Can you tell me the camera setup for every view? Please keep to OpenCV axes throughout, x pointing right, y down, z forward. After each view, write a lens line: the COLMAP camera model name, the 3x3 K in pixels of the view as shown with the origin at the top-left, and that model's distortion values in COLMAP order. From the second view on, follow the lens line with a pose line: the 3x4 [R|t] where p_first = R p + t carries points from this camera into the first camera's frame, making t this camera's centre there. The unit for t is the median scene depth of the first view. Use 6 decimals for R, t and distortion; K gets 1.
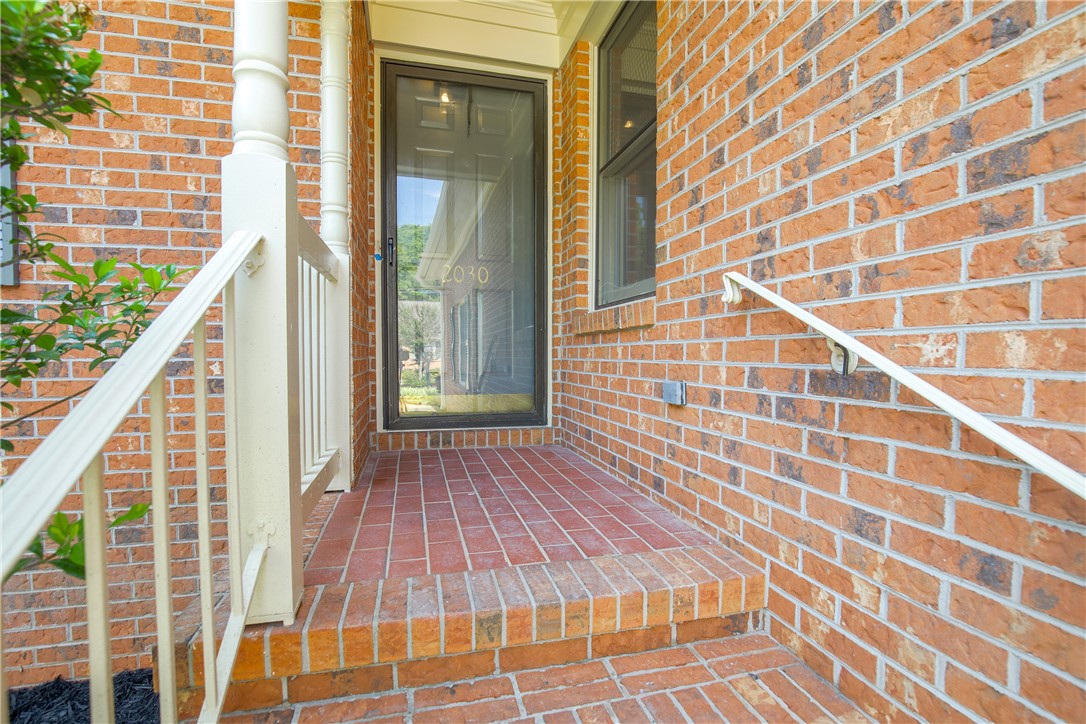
lens RADIAL K [[512.7, 0, 549.9], [0, 512.7, 368.1], [0, 0, 1]] dist [-0.033093, 0.005732]
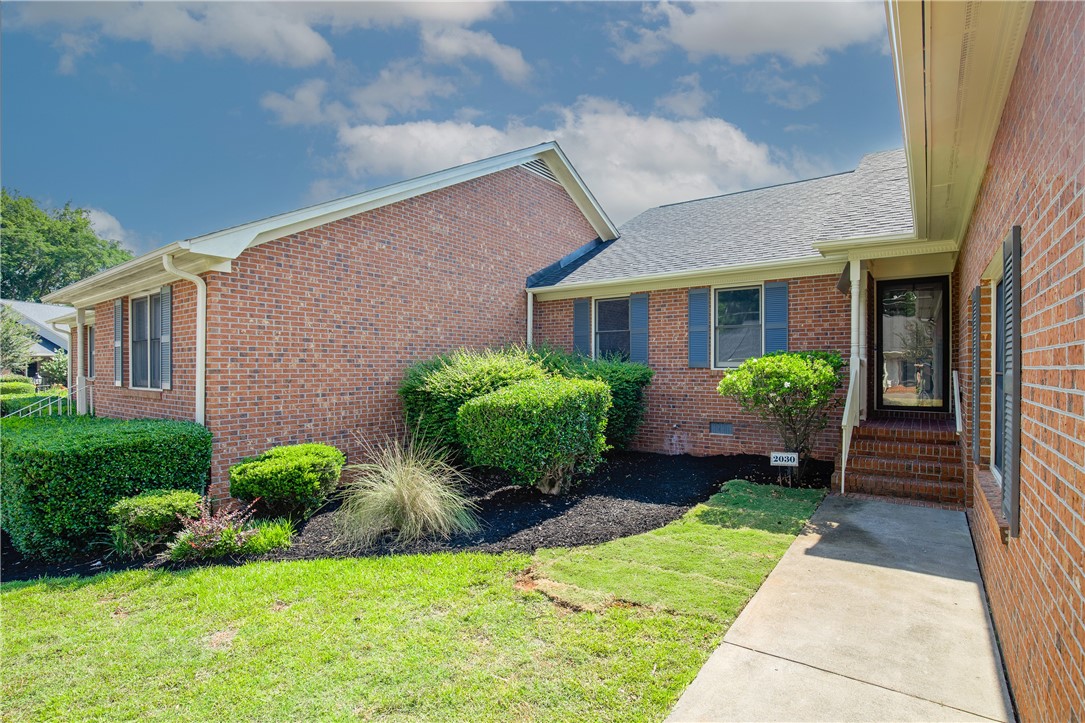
lens RADIAL K [[512.2, 0, 549.4], [0, 512.2, 367.6], [0, 0, 1]] dist [-0.033093, 0.005732]
pose [[0.618282, 0.003806, -0.785947, 1.224906], [-0.020205, 0.999735, -0.011054, -0.066005], [0.785696, 0.022715, 0.618195, -3.520271]]
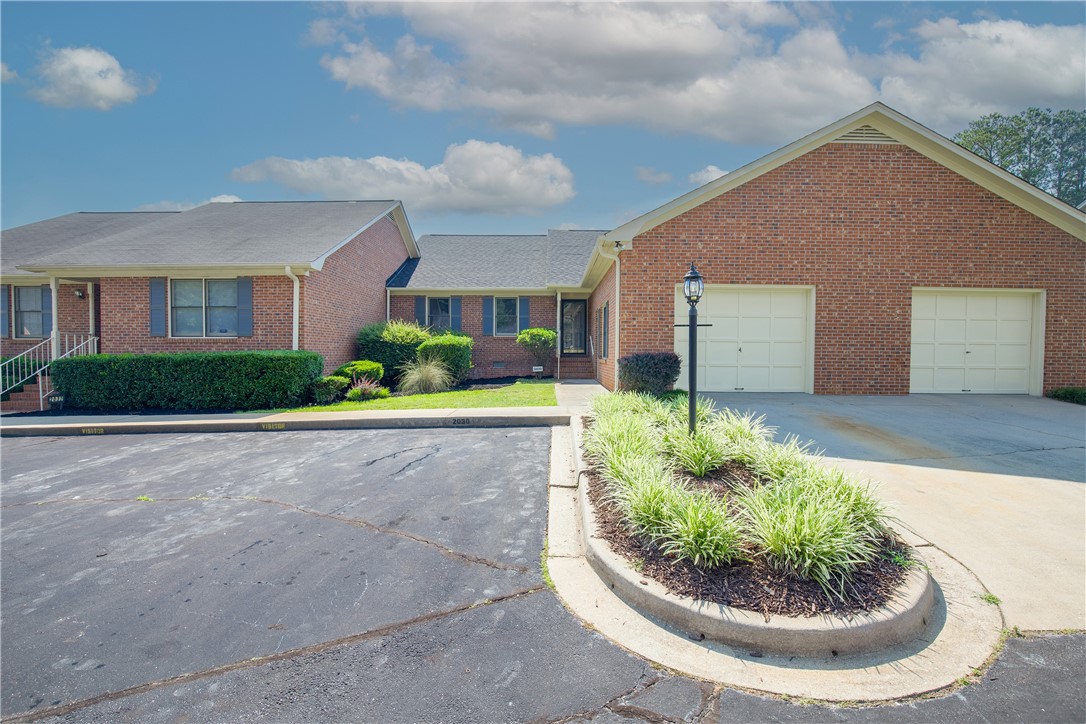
lens RADIAL K [[487.6, 0, 543.0], [0, 487.6, 362.0], [0, 0, 1]] dist [-0.022727, 0.000226]
pose [[0.958248, 0.012941, -0.285646, 2.001518], [-0.013655, 0.999907, -0.000508, 0.358600], [0.285613, 0.004387, 0.958335, -8.183614]]
